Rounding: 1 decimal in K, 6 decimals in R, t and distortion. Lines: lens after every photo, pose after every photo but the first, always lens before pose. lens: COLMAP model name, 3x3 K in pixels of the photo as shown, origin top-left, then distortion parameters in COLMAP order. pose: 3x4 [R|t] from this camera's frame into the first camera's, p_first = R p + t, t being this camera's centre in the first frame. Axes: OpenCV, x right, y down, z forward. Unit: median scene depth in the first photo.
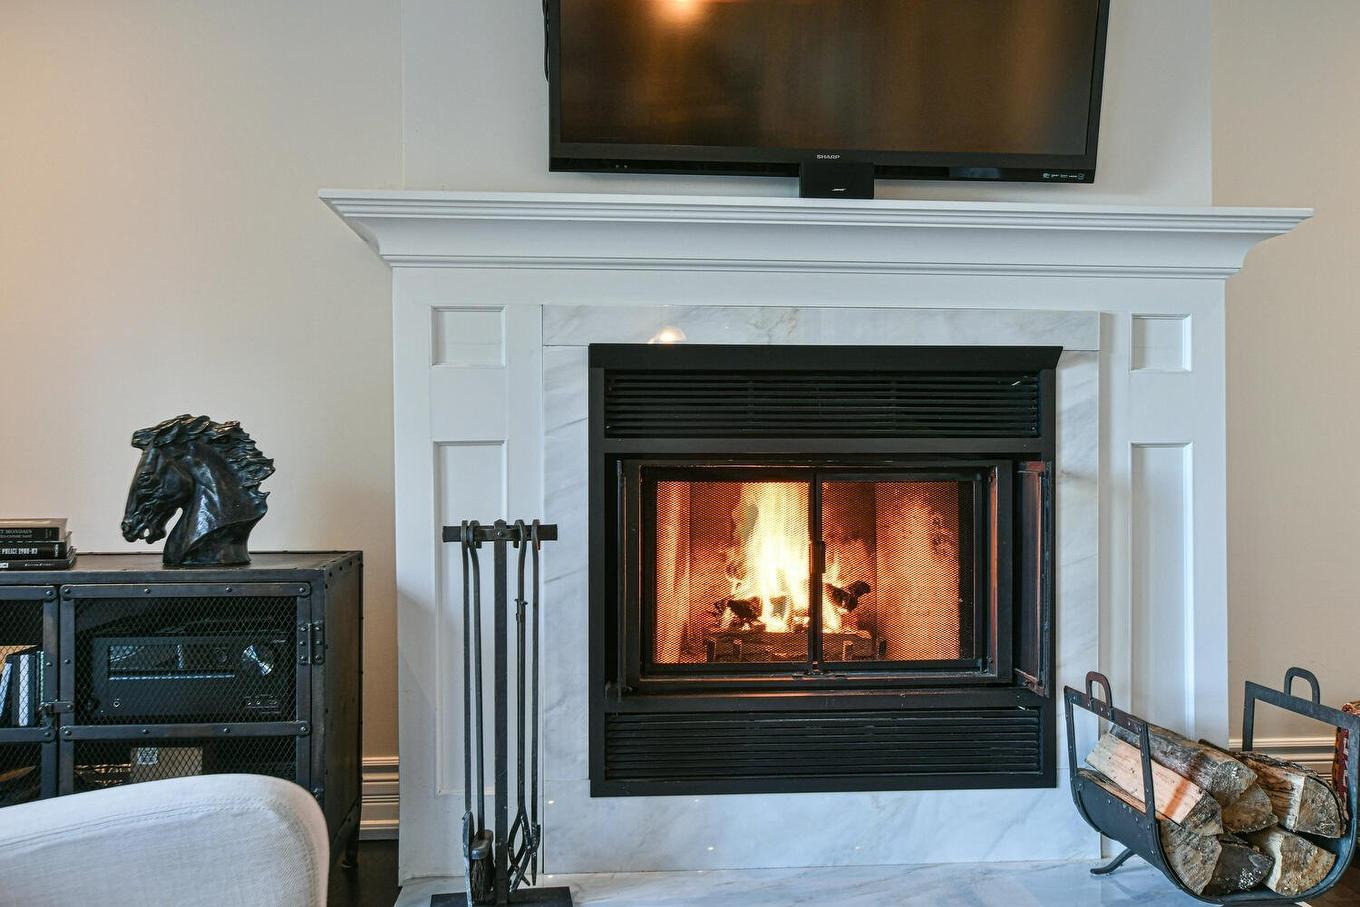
lens RADIAL K [[1131.6, 0, 674.7], [0, 1131.6, 453.6], [0, 0, 1]] dist [0.009732, 0.007348]
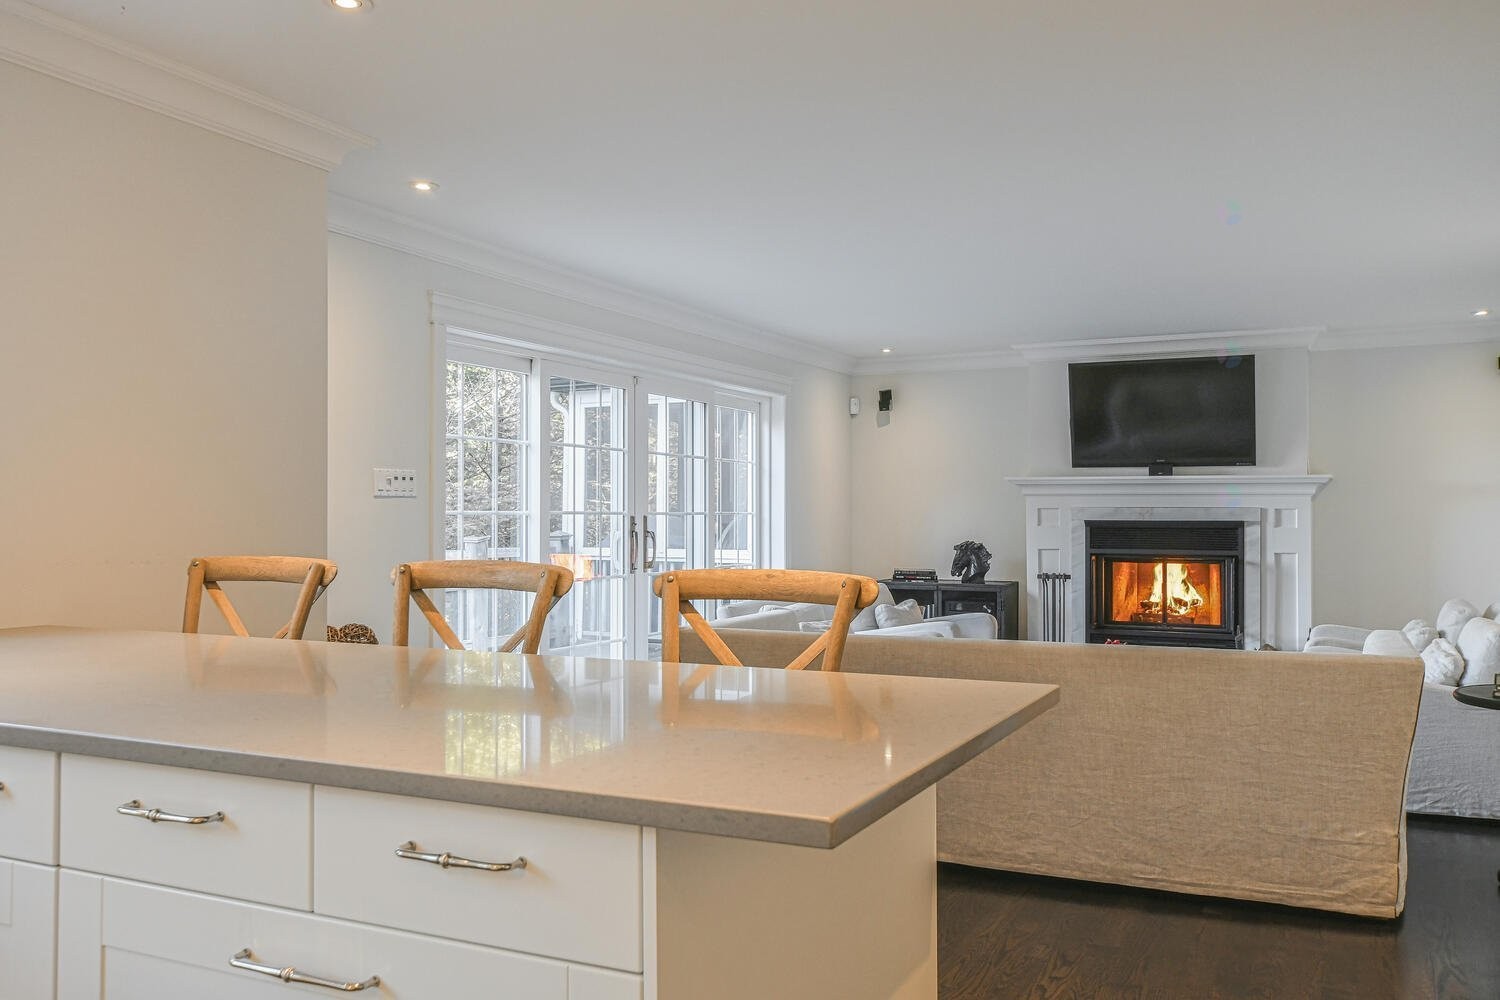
lens RADIAL K [[1248.0, 0, 753.8], [0, 1248.0, 503.8], [0, 0, 1]] dist [0.009732, 0.007348]
pose [[0.863148, -0.001555, -0.504949, 0.915670], [-0.001742, 0.999980, -0.006058, -0.119216], [0.504948, 0.006109, 0.863128, -2.575713]]
